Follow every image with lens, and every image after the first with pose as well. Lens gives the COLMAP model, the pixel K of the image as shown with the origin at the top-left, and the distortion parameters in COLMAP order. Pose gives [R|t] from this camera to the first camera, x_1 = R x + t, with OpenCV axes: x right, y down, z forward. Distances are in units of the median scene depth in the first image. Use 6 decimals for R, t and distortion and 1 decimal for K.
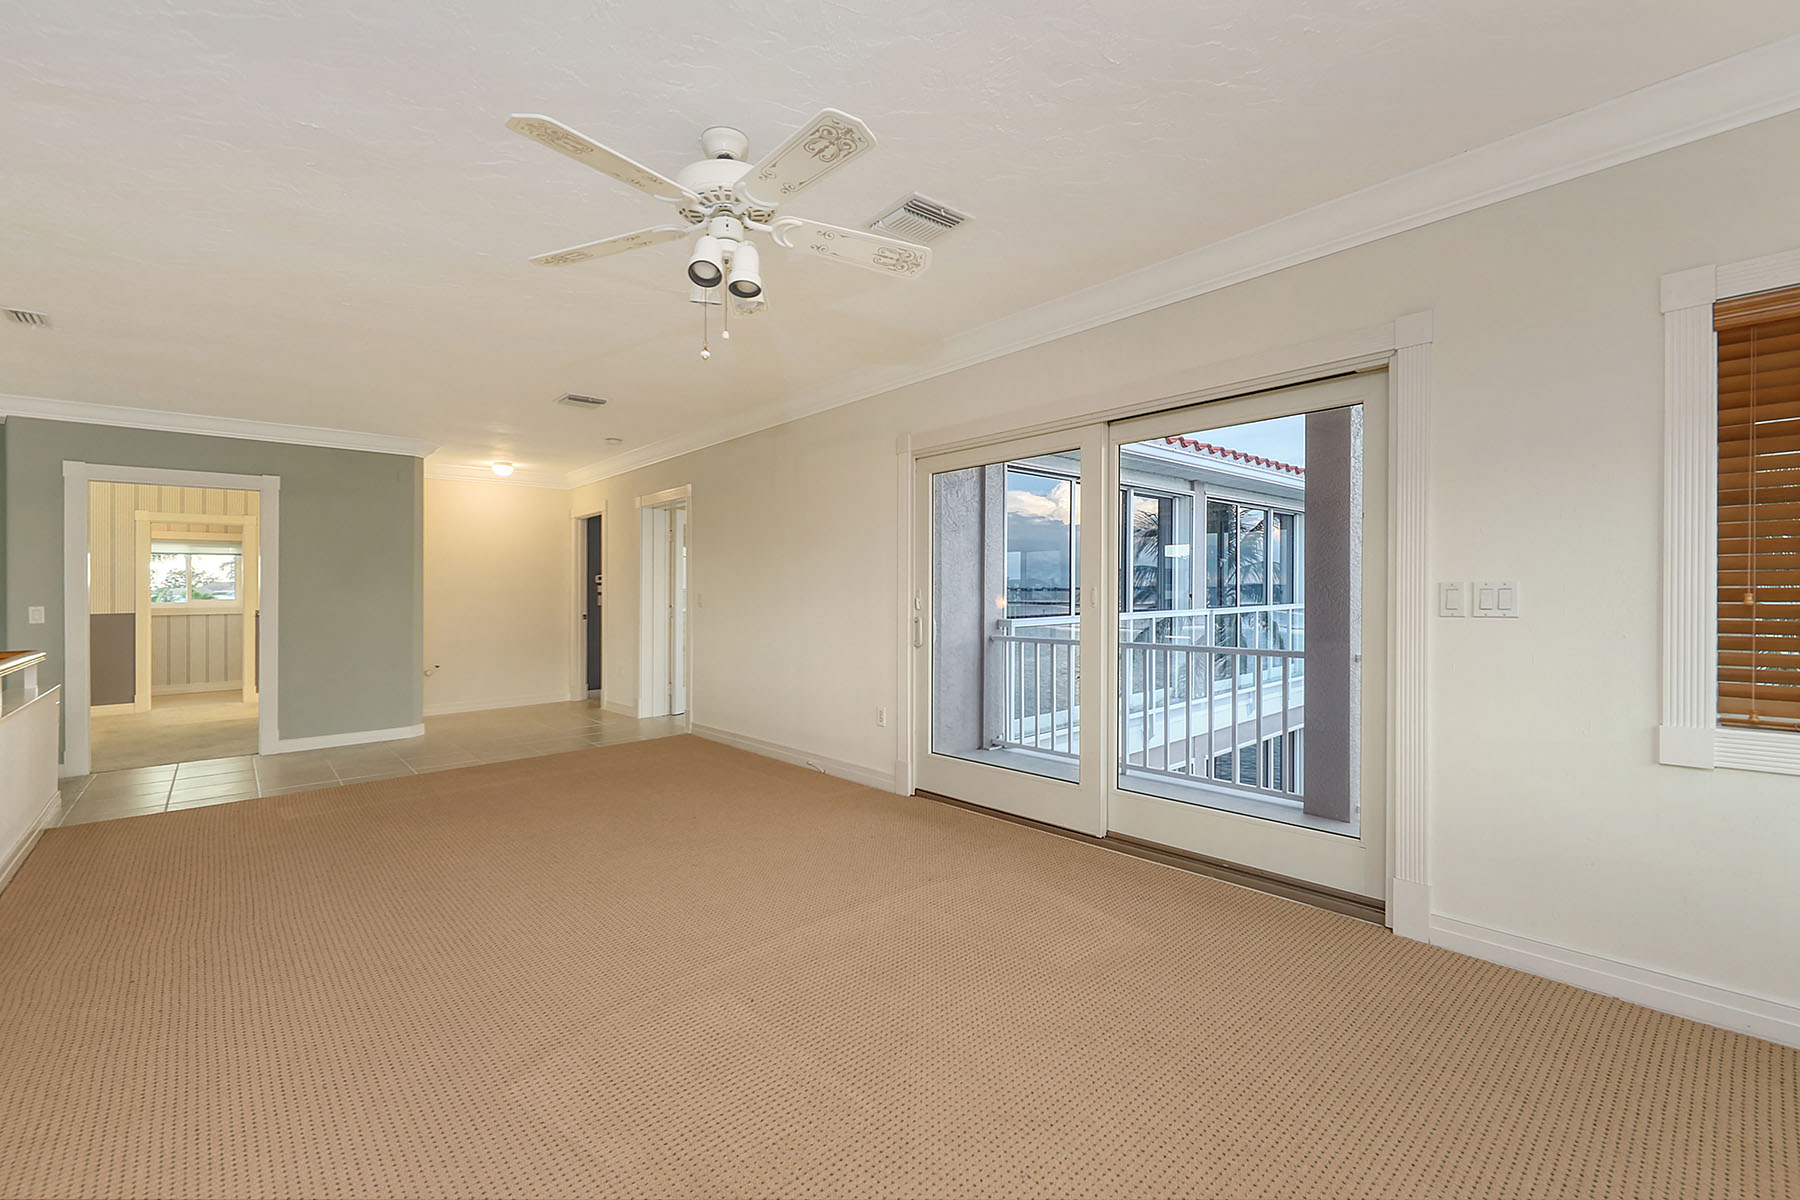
lens RADIAL K [[748.6, 0, 878.7], [0, 748.6, 596.9], [0, 0, 1]] dist [0.001829, -0.000057]
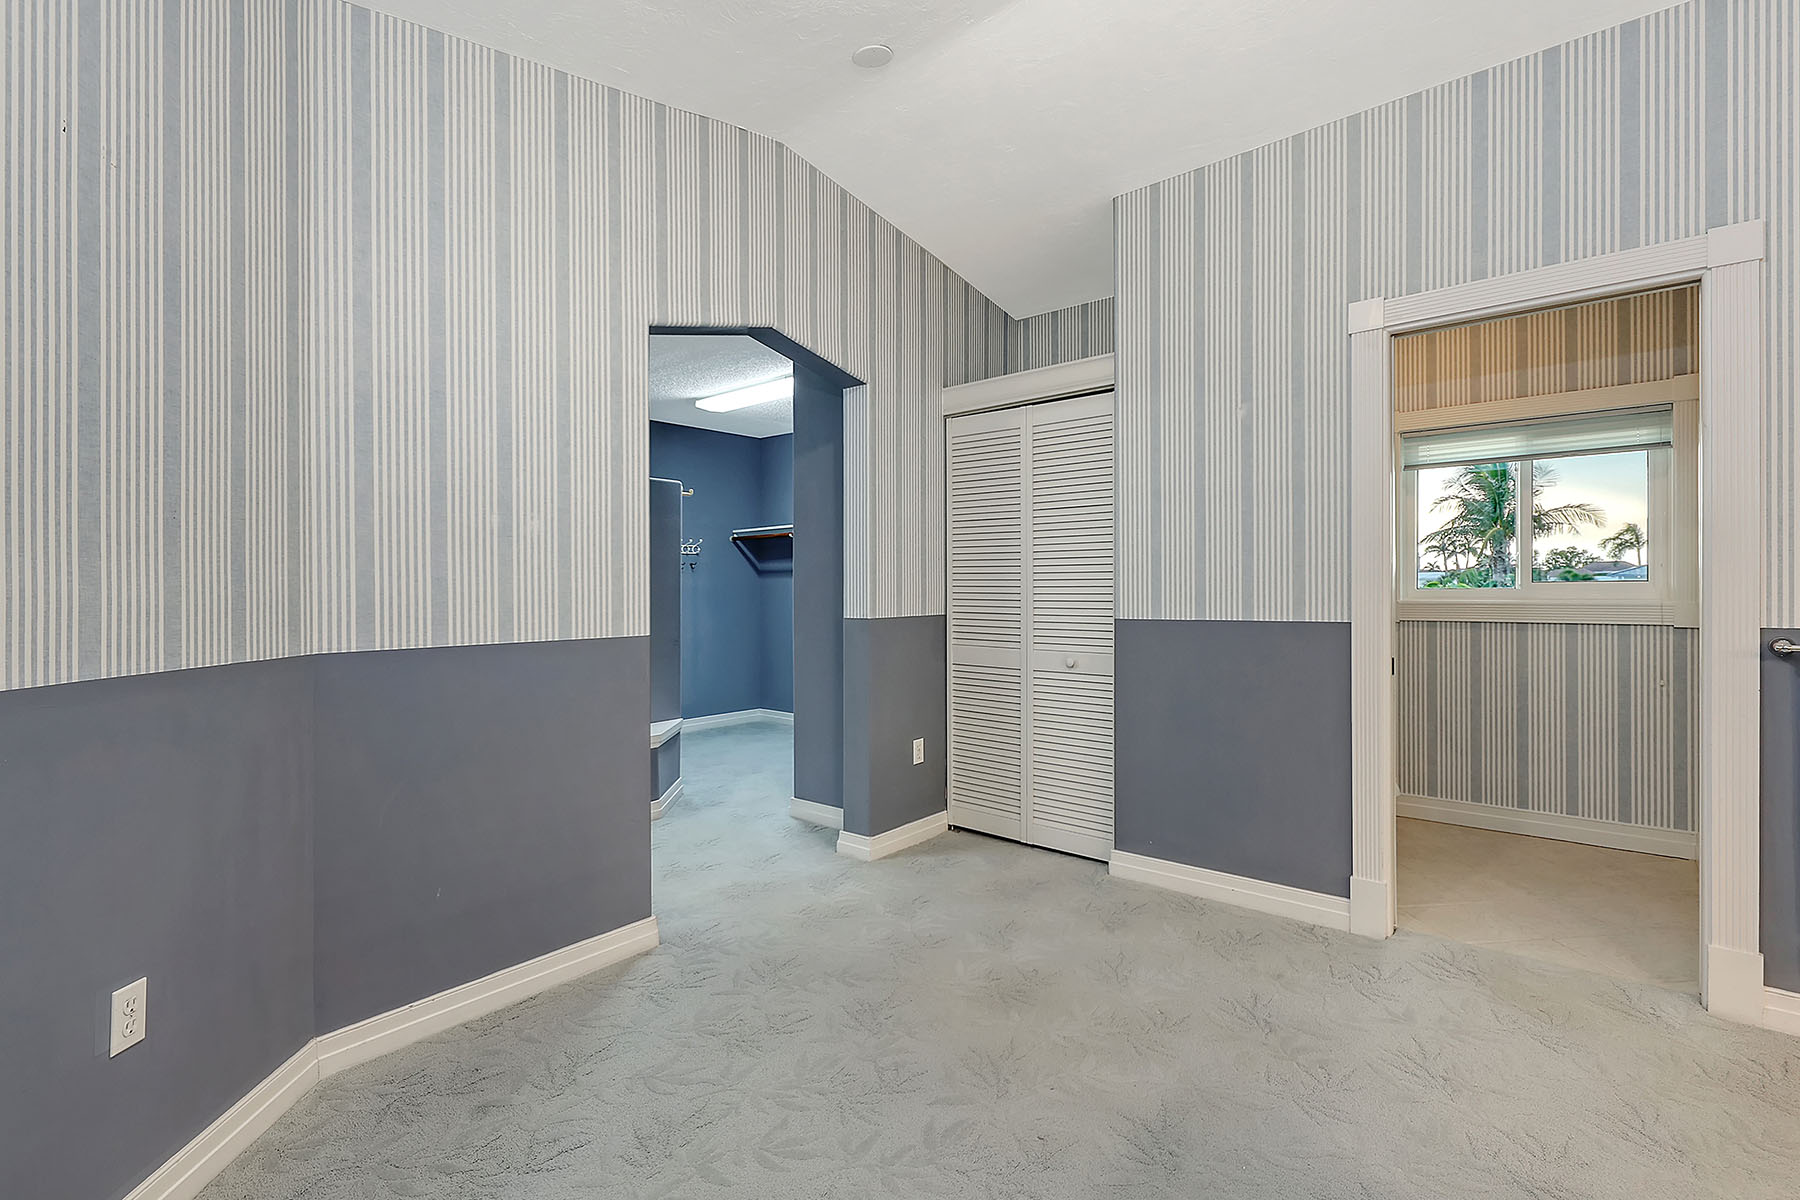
lens RADIAL K [[798.6, 0, 900.0], [0, 798.6, 600.0], [0, 0, 1]] dist [0.001725, 0.000297]
pose [[0.130484, 0.024139, -0.991156, -0.552028], [0.003212, 0.999688, 0.024769, 0.000119], [0.991445, -0.006416, 0.130366, 0.623331]]
